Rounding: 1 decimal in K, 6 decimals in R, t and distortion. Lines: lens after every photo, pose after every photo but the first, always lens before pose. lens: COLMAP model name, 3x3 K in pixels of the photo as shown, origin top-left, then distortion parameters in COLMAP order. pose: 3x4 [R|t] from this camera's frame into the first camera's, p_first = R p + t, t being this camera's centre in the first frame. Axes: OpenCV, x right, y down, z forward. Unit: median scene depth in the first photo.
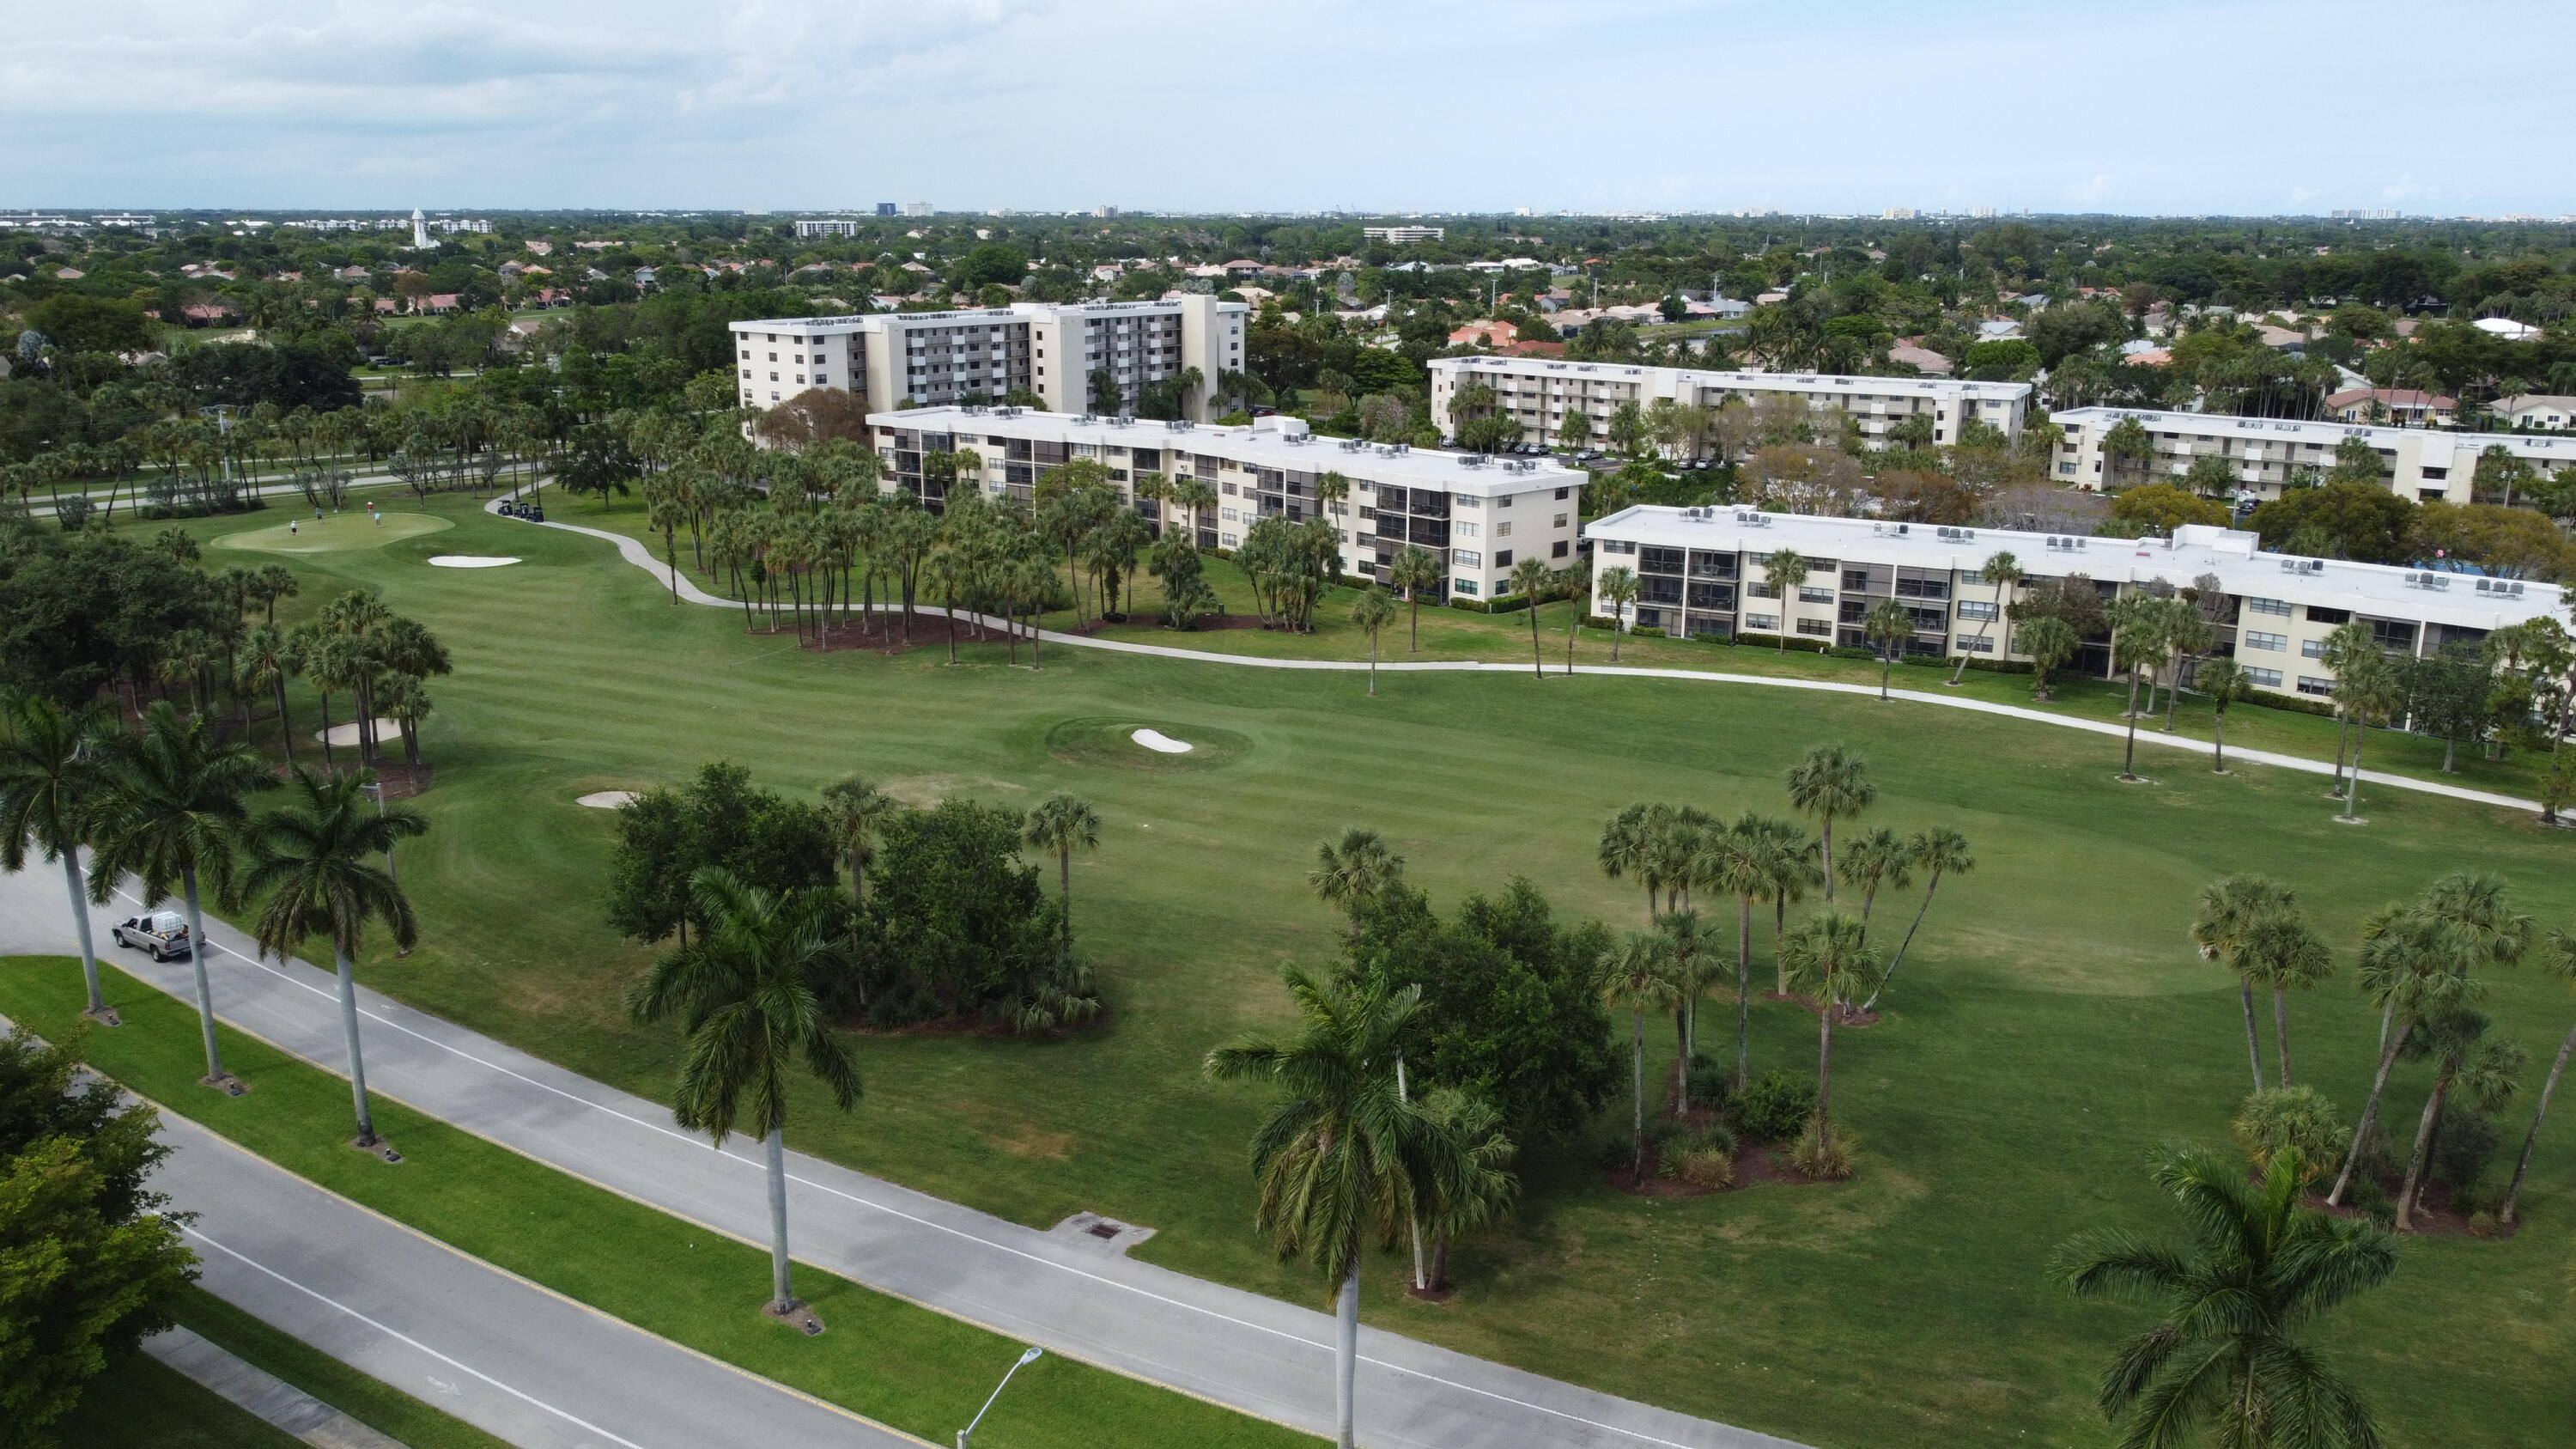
lens RADIAL K [[1960.0, 0, 1282.2], [0, 1960.0, 712.2], [0, 0, 1]] dist [-0.000536, -0.005054]
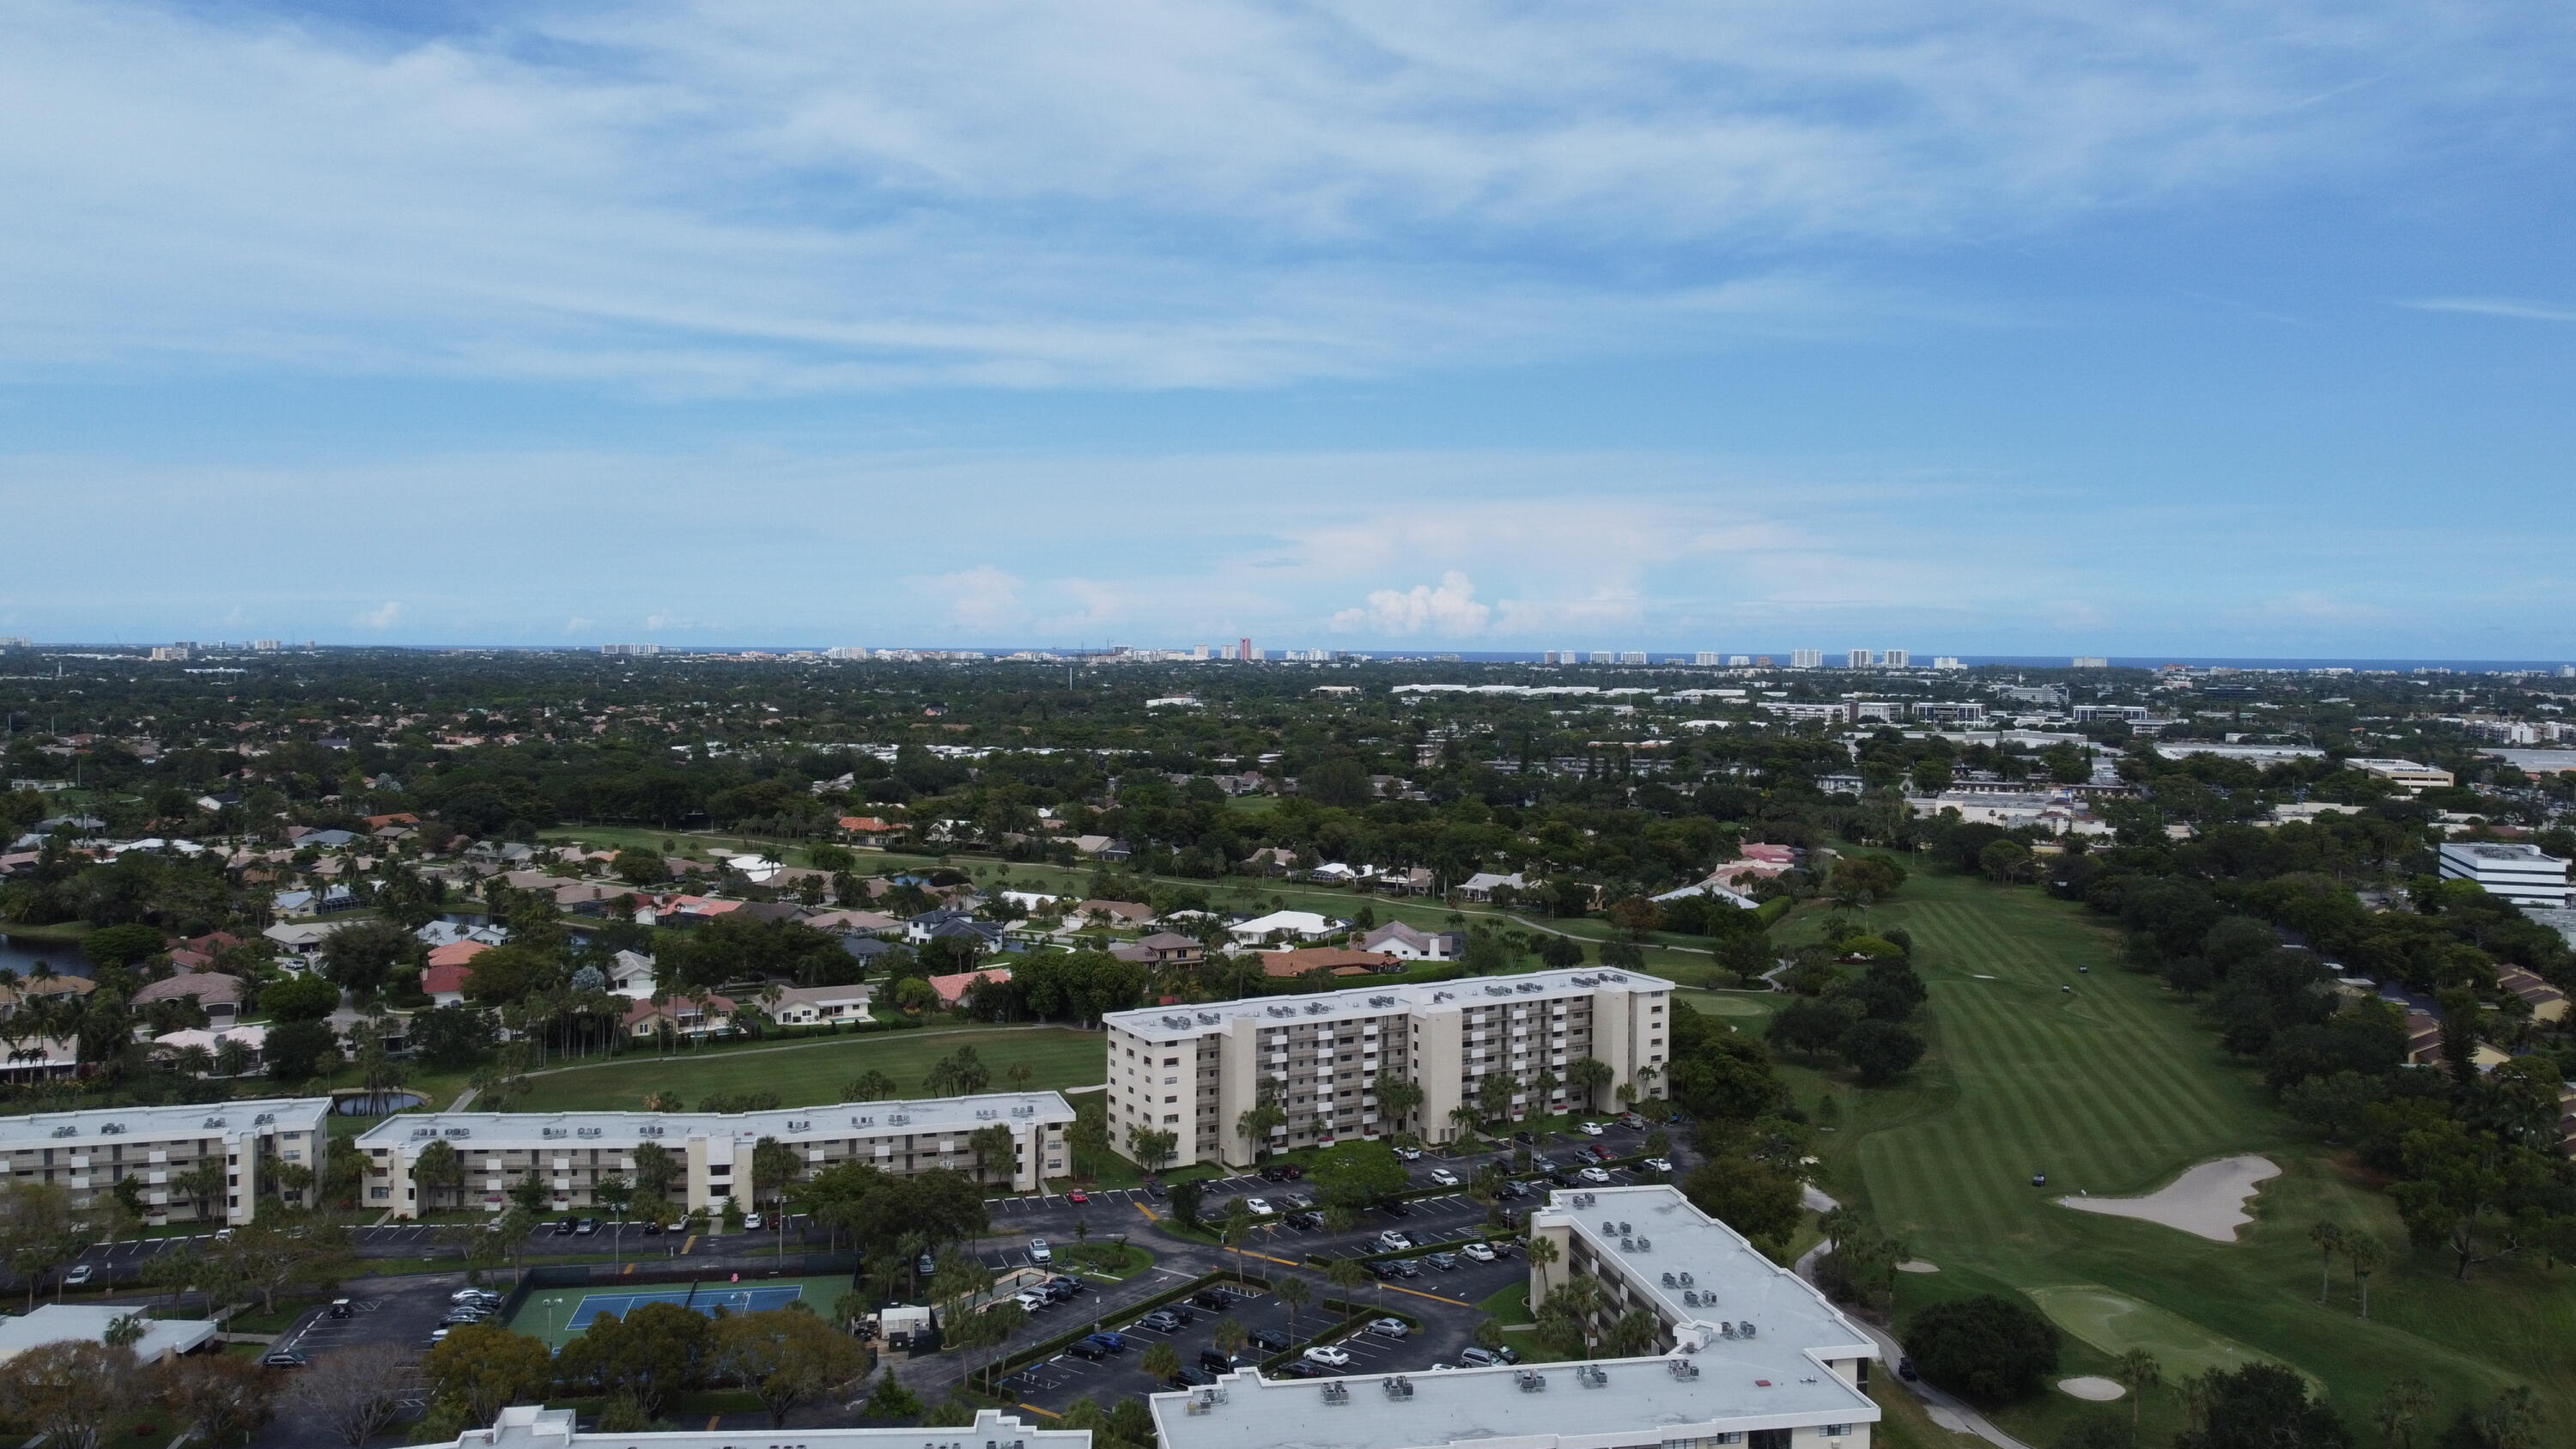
lens RADIAL K [[1960.0, 0, 1280.7], [0, 1960.0, 715.7], [0, 0, 1]] dist [-0.000536, -0.005054]
pose [[0.688773, -0.031515, 0.724292, 0.019422], [0.177599, 0.975949, -0.126425, -0.207726], [-0.702887, 0.215711, 0.677804, -0.025474]]
